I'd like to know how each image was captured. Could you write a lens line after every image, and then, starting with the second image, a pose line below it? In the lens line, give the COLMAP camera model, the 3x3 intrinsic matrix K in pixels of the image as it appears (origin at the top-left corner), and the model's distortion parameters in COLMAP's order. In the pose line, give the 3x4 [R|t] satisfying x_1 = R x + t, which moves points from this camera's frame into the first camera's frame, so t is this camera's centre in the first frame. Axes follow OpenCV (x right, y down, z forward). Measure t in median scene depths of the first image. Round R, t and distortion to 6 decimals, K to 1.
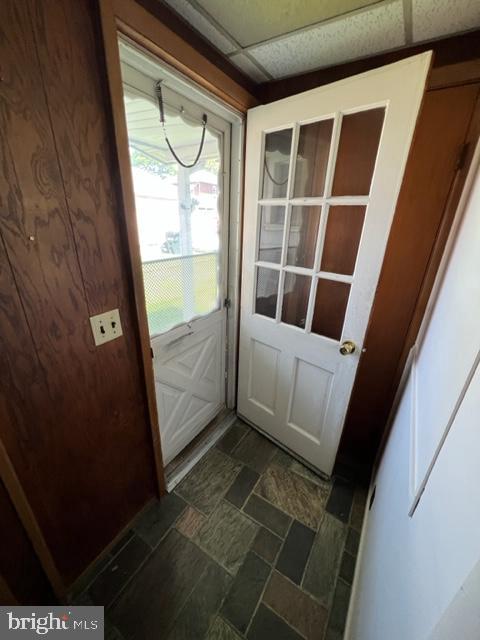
lens RADIAL K [[255.4, 0, 242.0], [0, 255.4, 321.4], [0, 0, 1]] dist [0.001007, 0.000136]
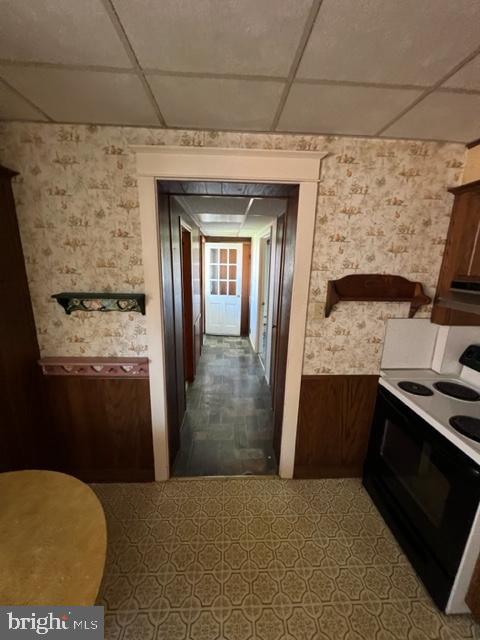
lens RADIAL K [[256.1, 0, 239.1], [0, 256.1, 321.0], [0, 0, 1]] dist [-0.001605, -0.000213]
pose [[0.826255, -0.137578, 0.546237, -2.004638], [0.213799, 0.973747, -0.078146, 0.854586], [-0.521146, 0.181354, 0.833977, -2.561998]]
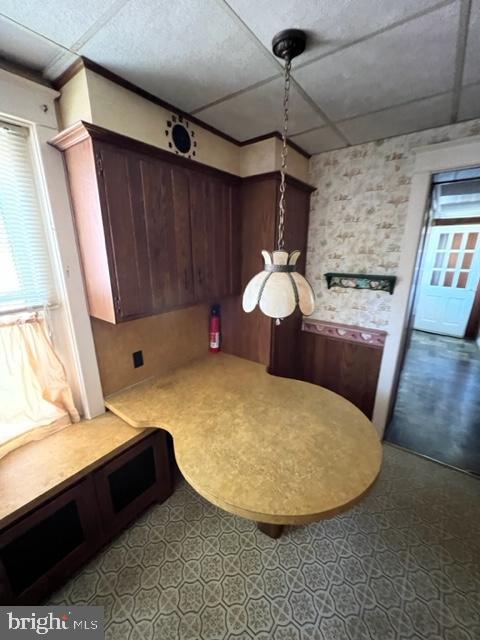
lens RADIAL K [[256.1, 0, 239.1], [0, 256.1, 320.5], [0, 0, 1]] dist [-0.001605, -0.000213]
pose [[0.994878, -0.002418, -0.101057, -2.432963], [-0.008736, 0.993917, -0.109780, 0.948699], [0.100707, 0.110101, 0.988805, -2.812445]]
